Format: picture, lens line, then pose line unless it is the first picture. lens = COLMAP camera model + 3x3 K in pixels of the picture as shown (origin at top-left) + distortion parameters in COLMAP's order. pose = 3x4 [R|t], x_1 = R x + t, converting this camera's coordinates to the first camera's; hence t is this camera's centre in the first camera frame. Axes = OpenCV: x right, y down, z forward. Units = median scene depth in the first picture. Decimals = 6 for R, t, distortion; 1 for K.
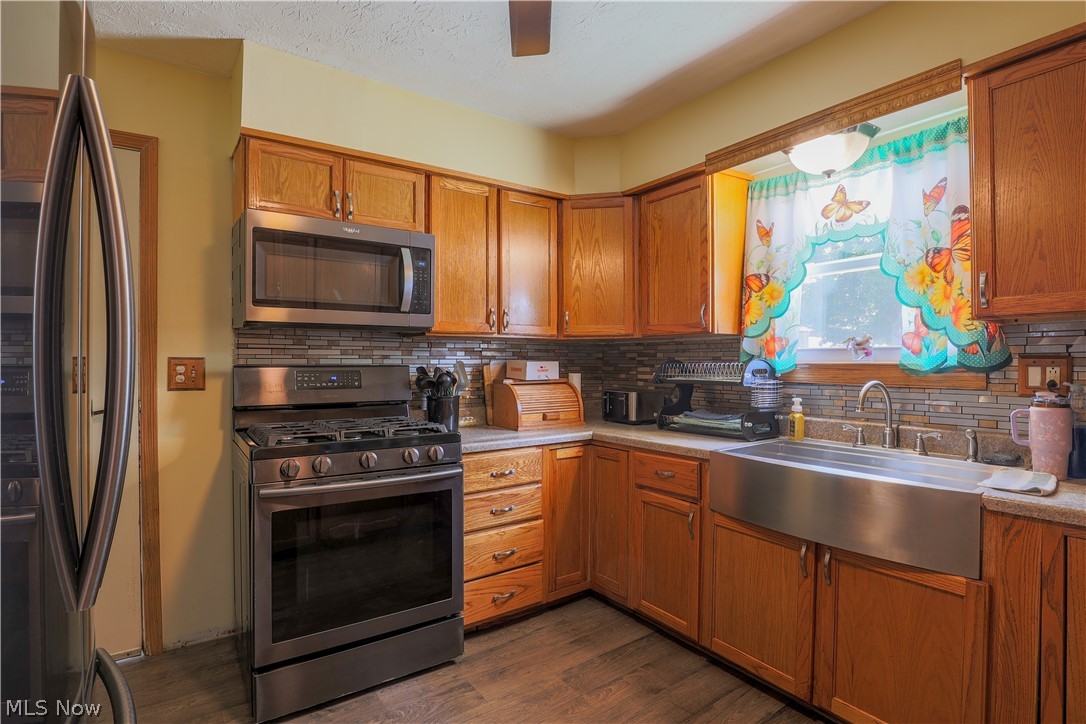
lens RADIAL K [[527.1, 0, 537.2], [0, 527.1, 364.6], [0, 0, 1]] dist [-0.031996, 0.000568]
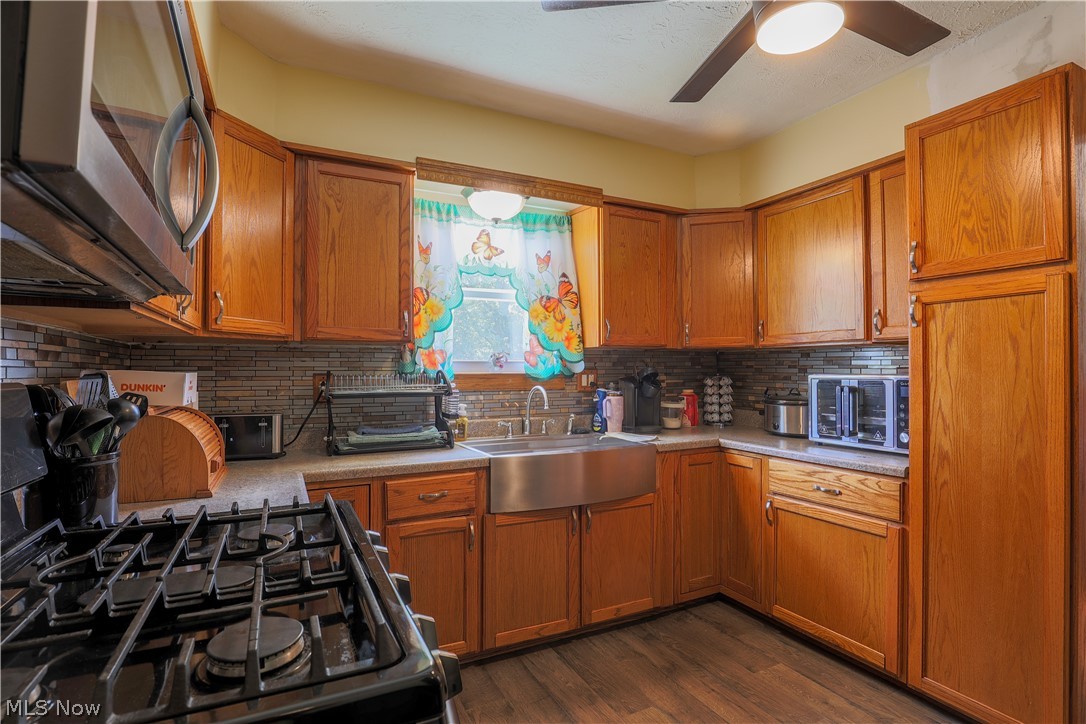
lens RADIAL K [[527.1, 0, 537.2], [0, 527.1, 364.6], [0, 0, 1]] dist [-0.031996, 0.000568]
pose [[0.150695, 0.013859, 0.988483, -0.649292], [0.008679, 0.999845, -0.015341, -0.003050], [-0.988542, 0.010891, 0.150551, 0.702555]]
